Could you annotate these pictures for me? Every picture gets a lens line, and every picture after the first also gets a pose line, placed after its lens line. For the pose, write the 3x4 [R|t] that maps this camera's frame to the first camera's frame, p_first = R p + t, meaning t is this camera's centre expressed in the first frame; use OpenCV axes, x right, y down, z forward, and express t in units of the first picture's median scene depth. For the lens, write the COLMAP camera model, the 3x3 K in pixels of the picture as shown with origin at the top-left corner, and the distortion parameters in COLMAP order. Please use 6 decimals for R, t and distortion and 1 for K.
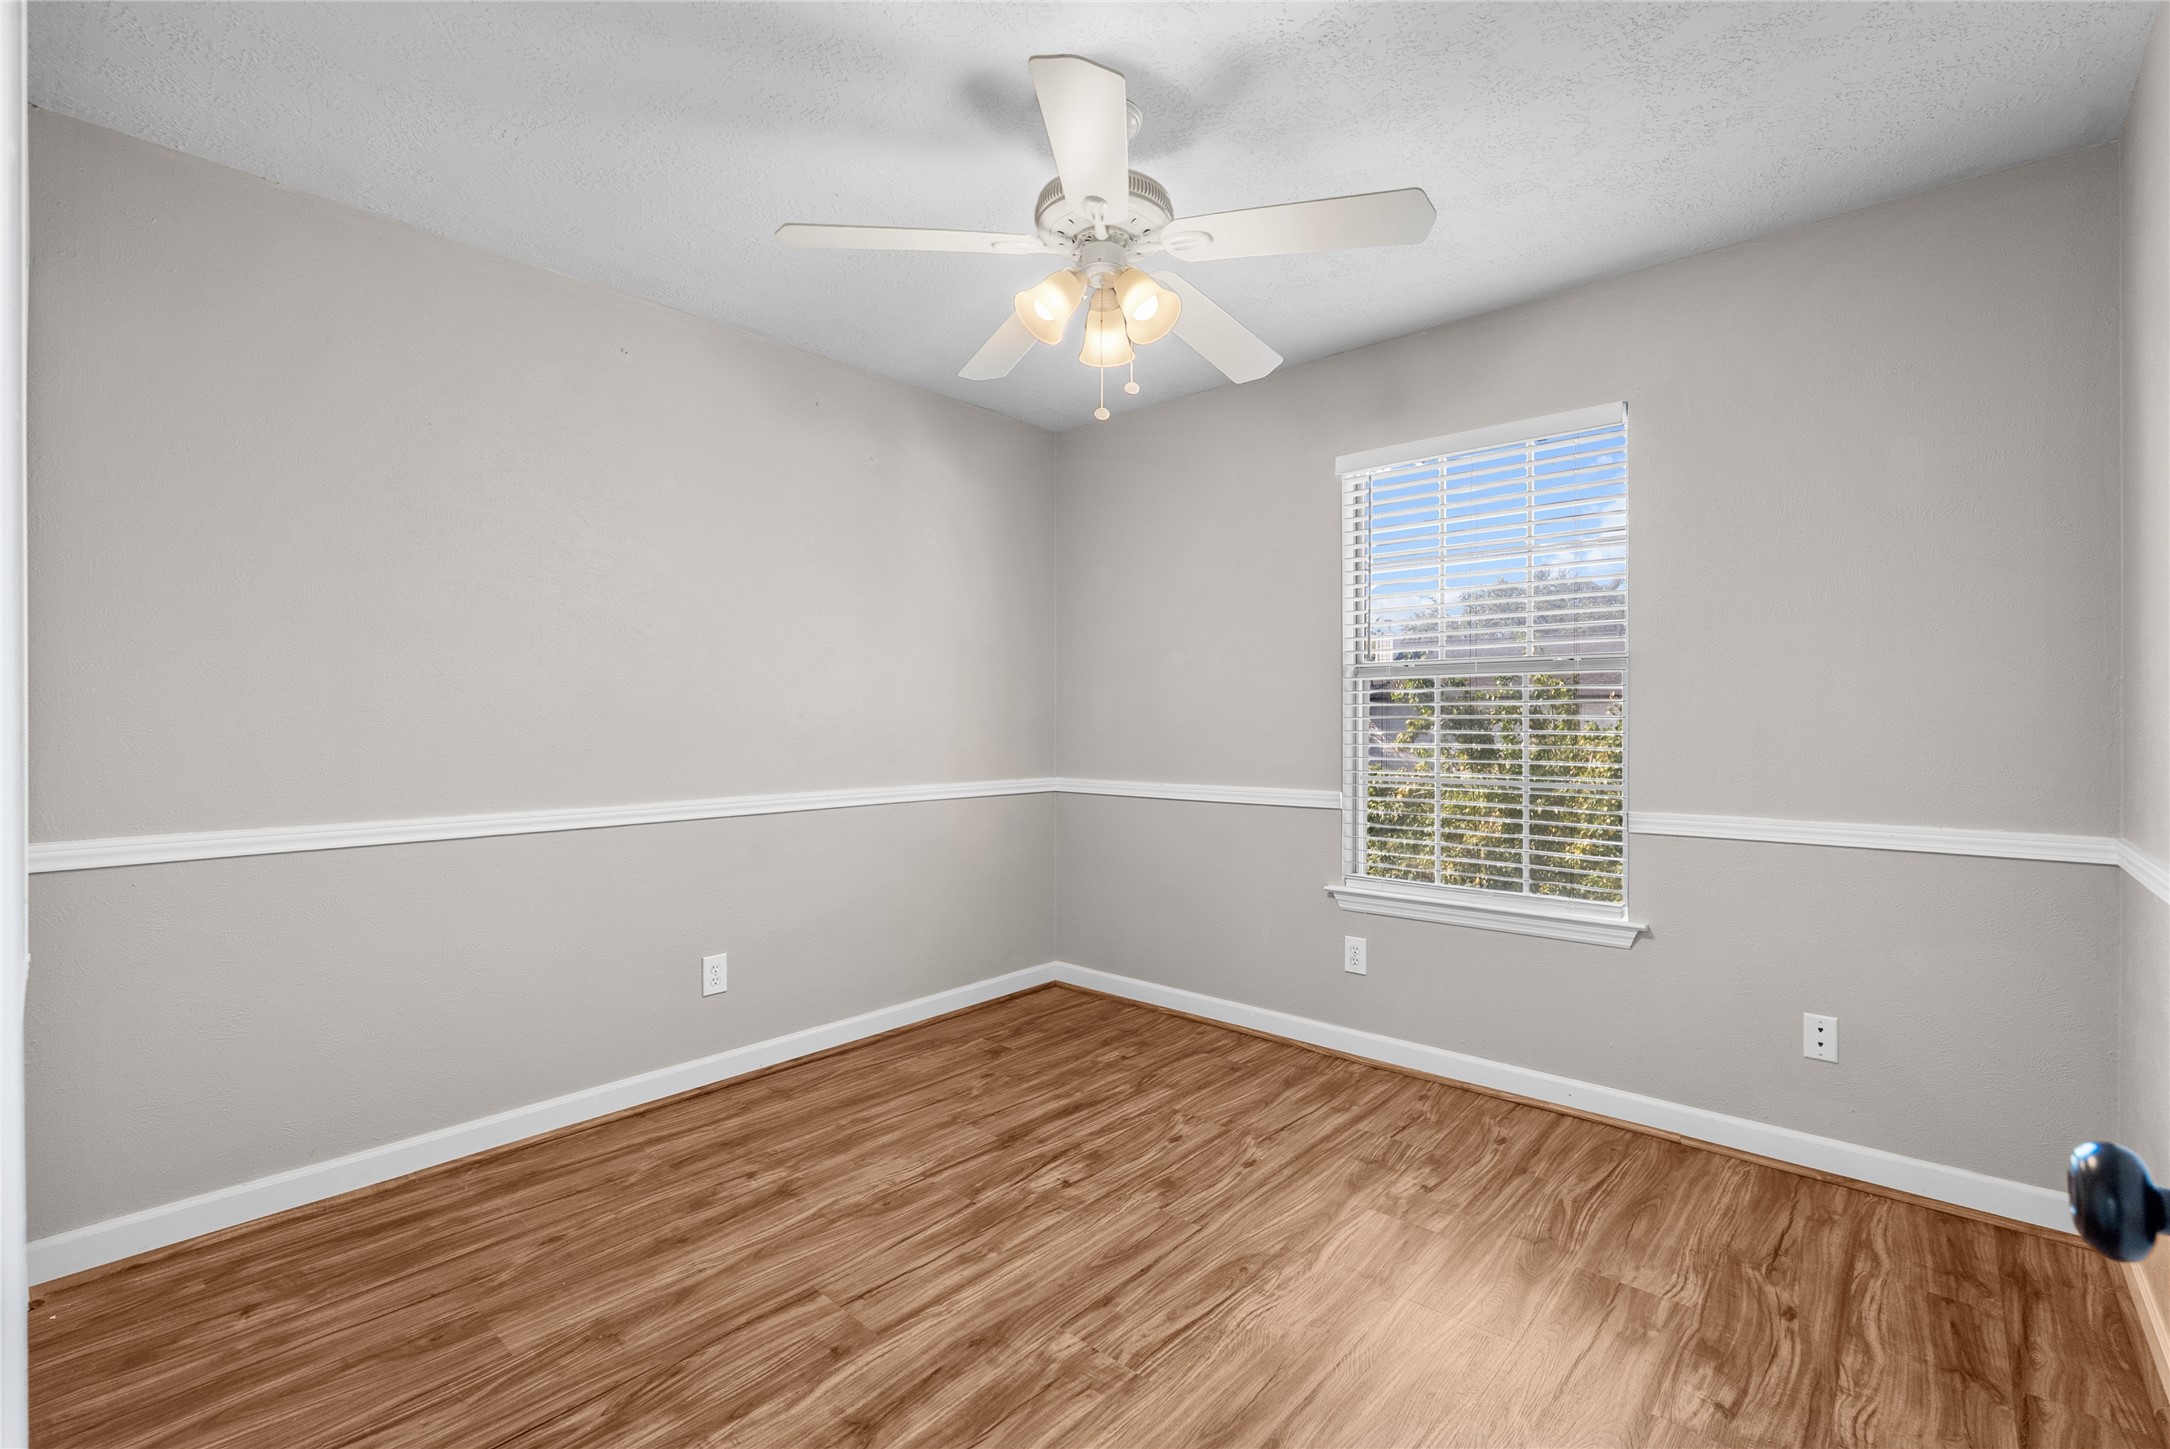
lens RADIAL K [[950.3, 0, 1087.9], [0, 950.3, 726.8], [0, 0, 1]] dist [0.002035, 0.000166]
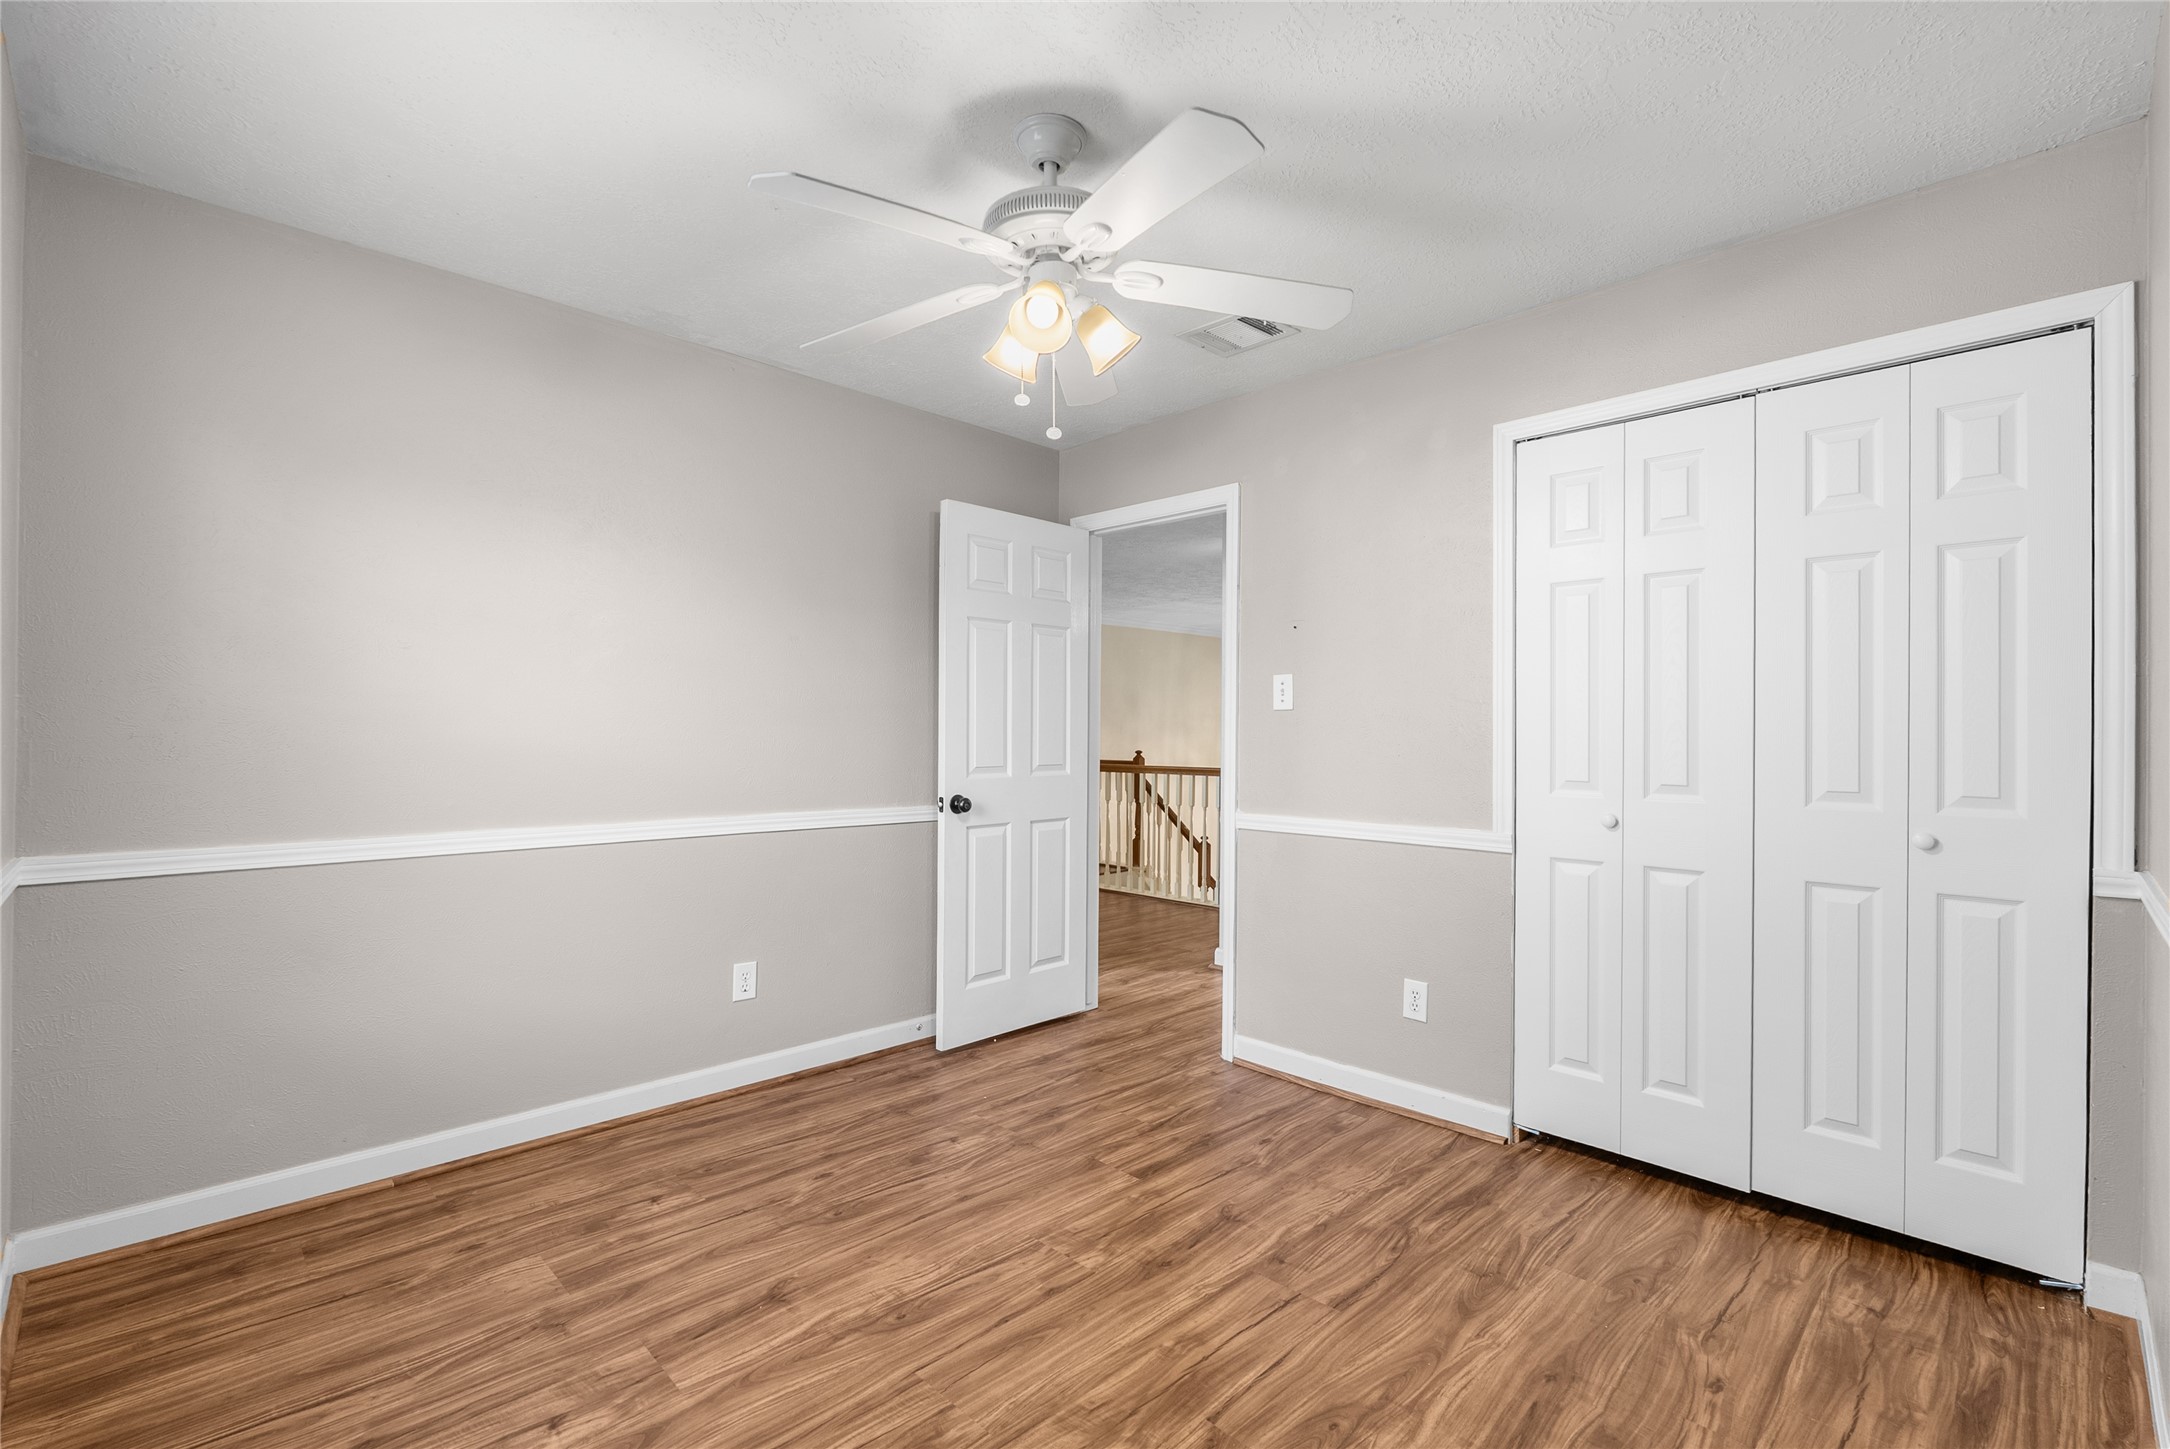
lens RADIAL K [[950.3, 0, 1084.3], [0, 950.3, 728.6], [0, 0, 1]] dist [0.002035, 0.000166]
pose [[-0.998006, -0.002899, 0.063046, -0.082807], [-0.003009, 0.999994, -0.001649, -0.019568], [-0.063041, -0.001836, -0.998009, 2.048319]]
